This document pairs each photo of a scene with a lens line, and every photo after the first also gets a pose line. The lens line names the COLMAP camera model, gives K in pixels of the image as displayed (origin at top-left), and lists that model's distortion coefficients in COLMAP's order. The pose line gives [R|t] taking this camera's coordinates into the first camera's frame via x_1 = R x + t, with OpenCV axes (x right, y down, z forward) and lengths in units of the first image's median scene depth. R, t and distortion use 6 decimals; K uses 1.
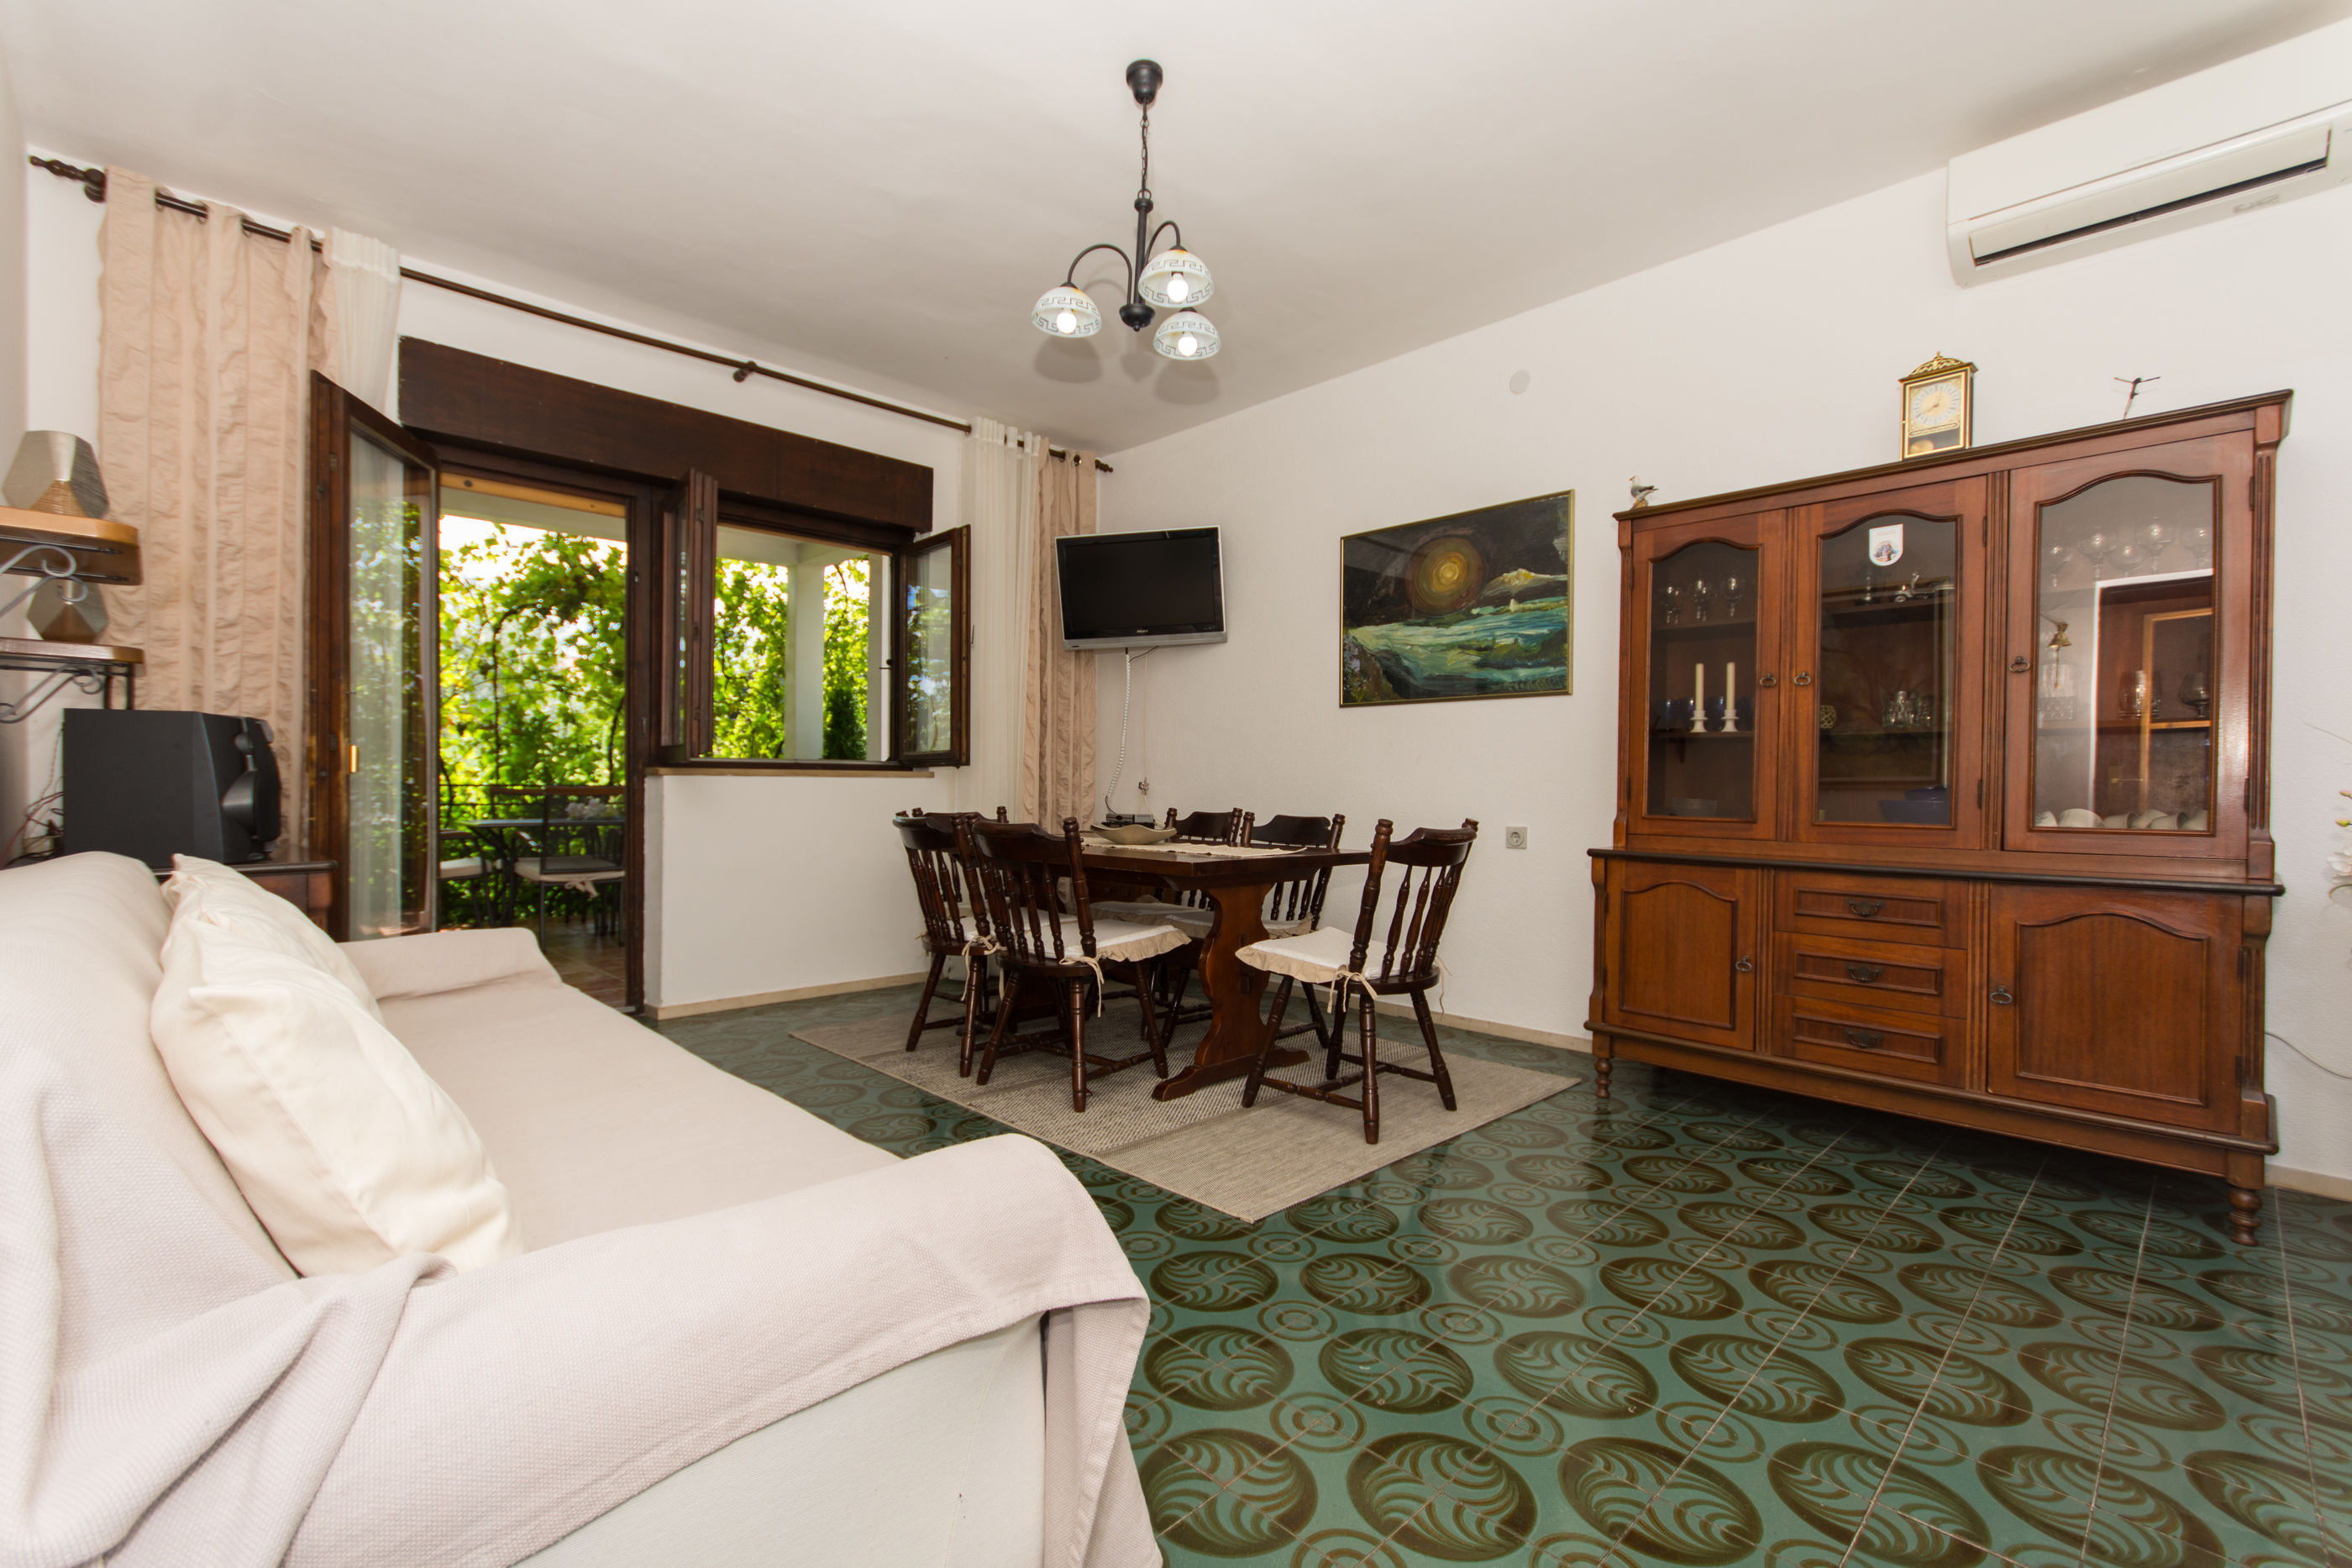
lens RADIAL K [[1028.9, 0, 1181.3], [0, 1028.9, 795.1], [0, 0, 1]] dist [0.009978, -0.003528]
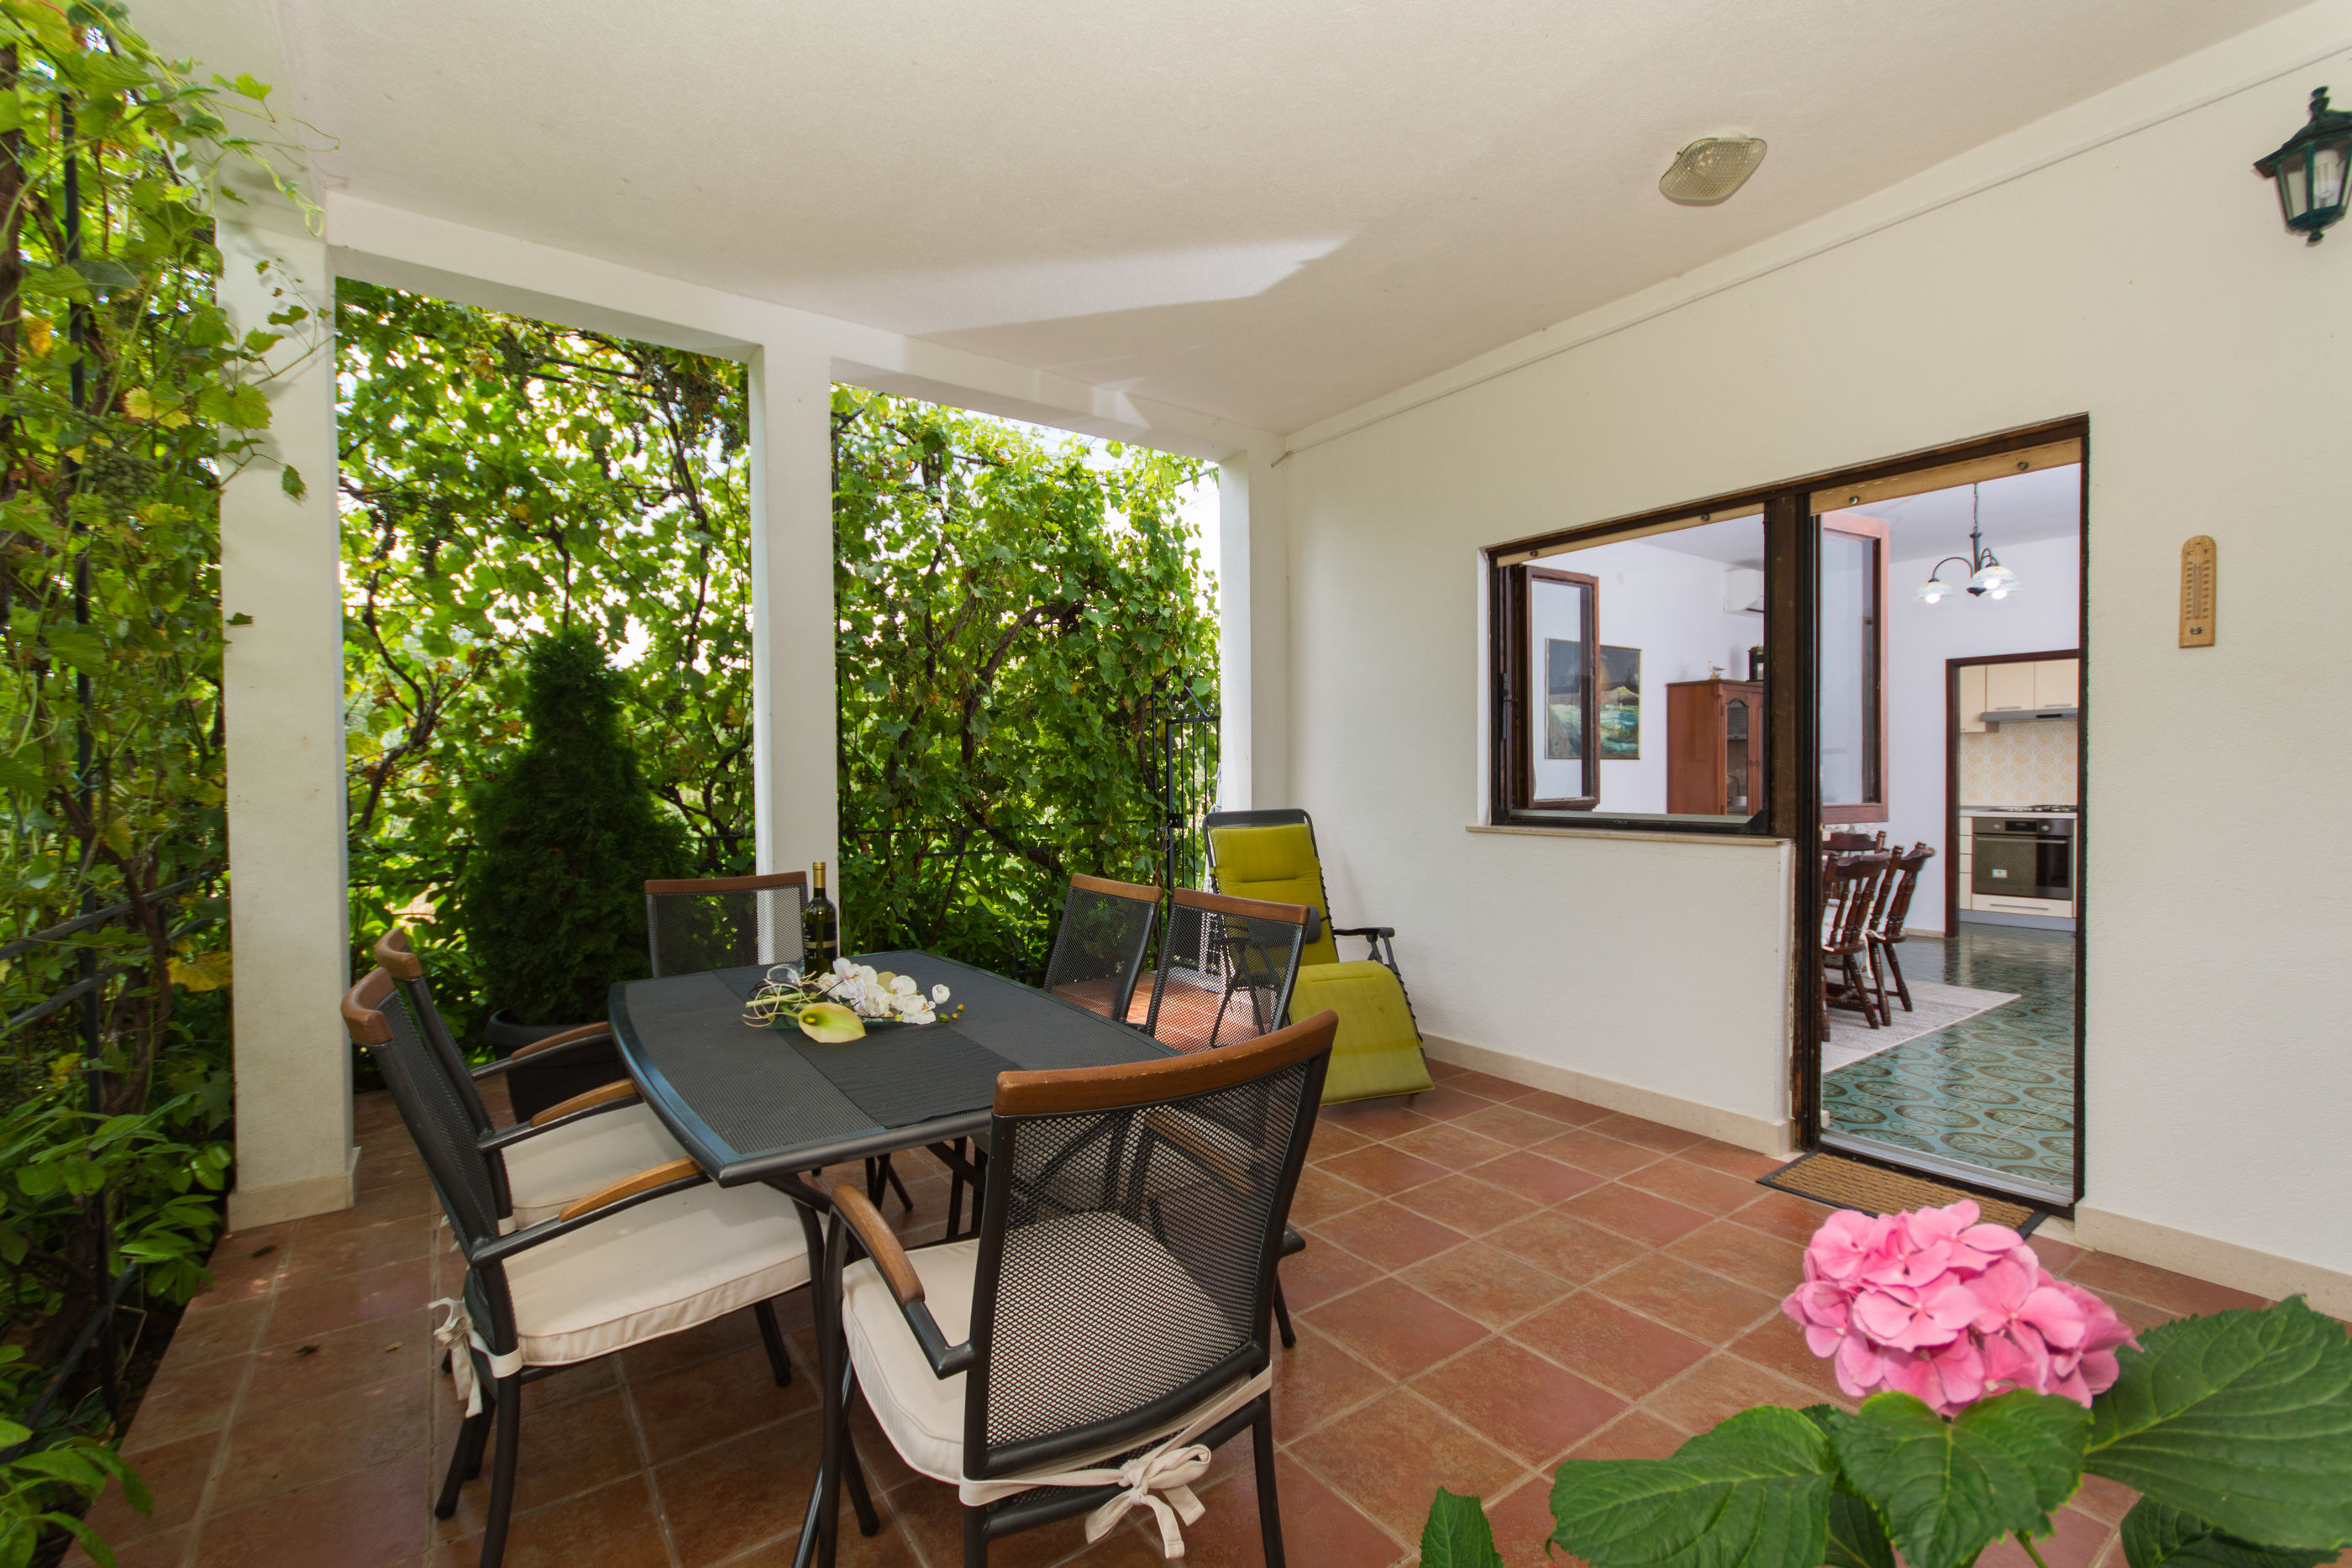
lens RADIAL K [[1028.9, 0, 1177.9], [0, 1028.9, 785.8], [0, 0, 1]] dist [0.009978, -0.003528]
pose [[0.148771, -0.017915, 0.988709, -1.652003], [0.014330, 0.999770, 0.015959, -0.094944], [-0.988768, 0.011794, 0.148993, 1.602160]]
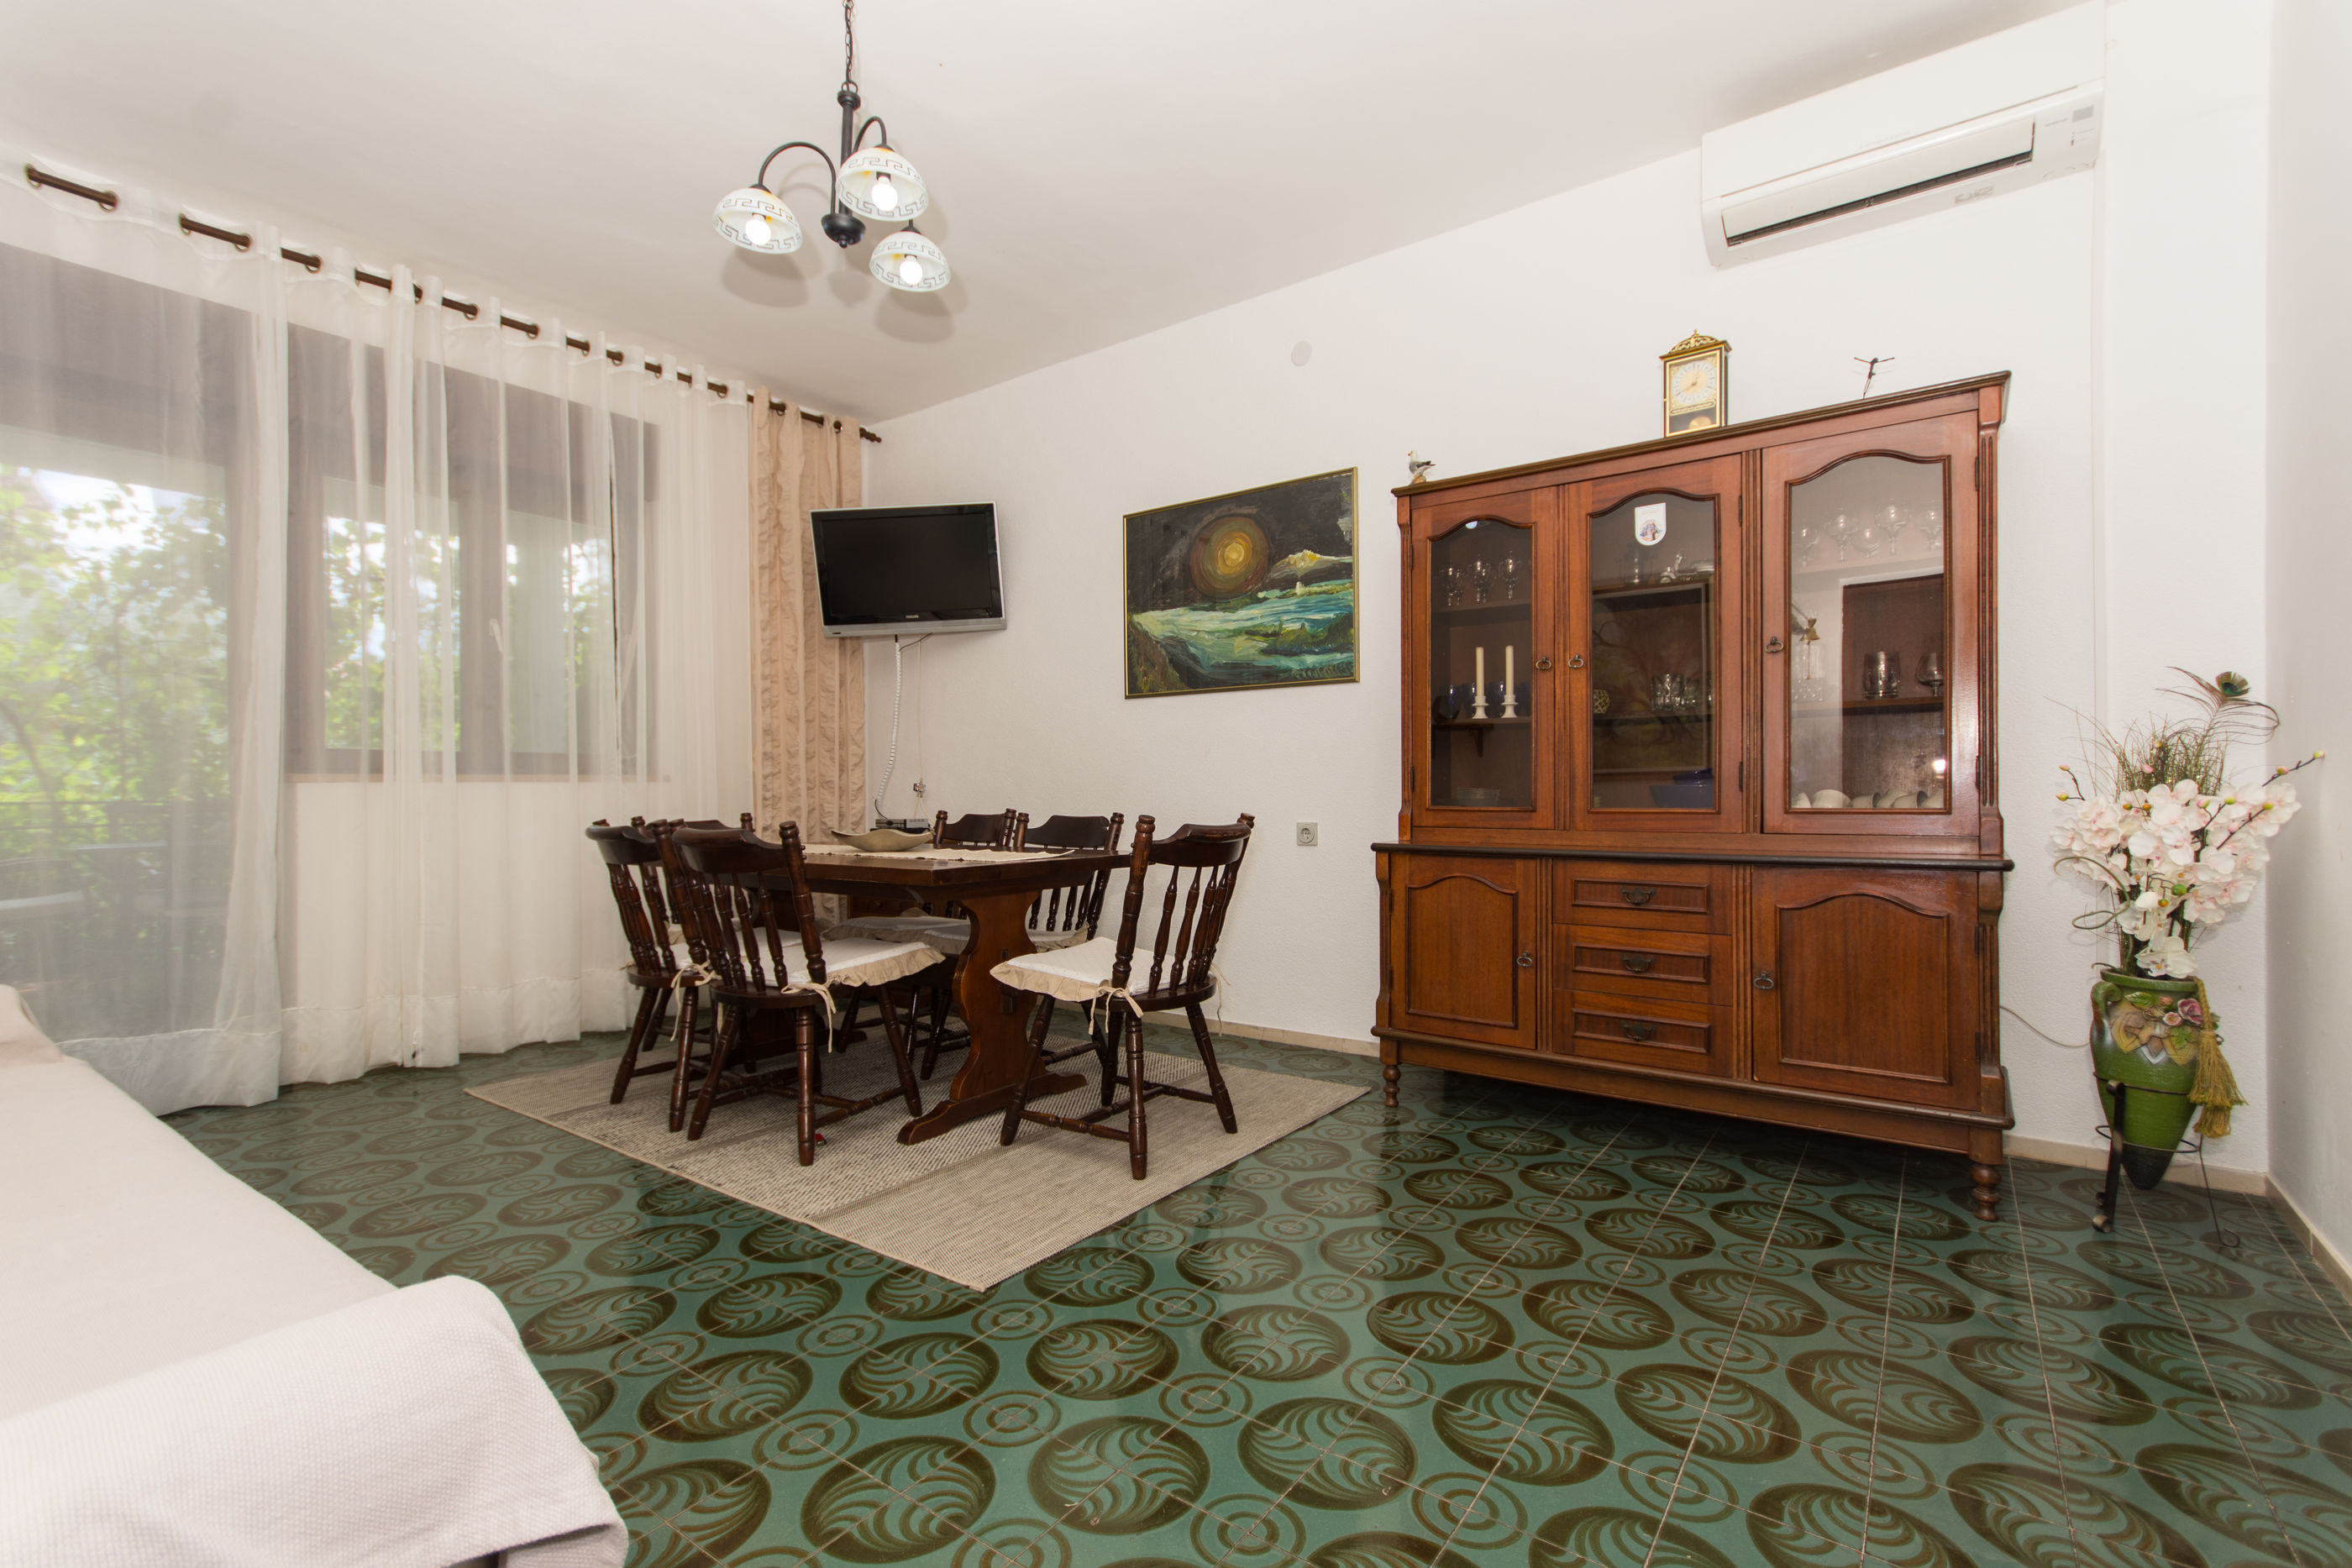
lens RADIAL K [[1028.9, 0, 1197.2], [0, 1028.9, 799.7], [0, 0, 1]] dist [0.009978, -0.003528]
pose [[0.985921, -0.018026, 0.166236, 0.092357], [0.018375, 0.999831, -0.000559, 0.011363], [-0.166198, 0.003606, 0.986086, 0.110753]]
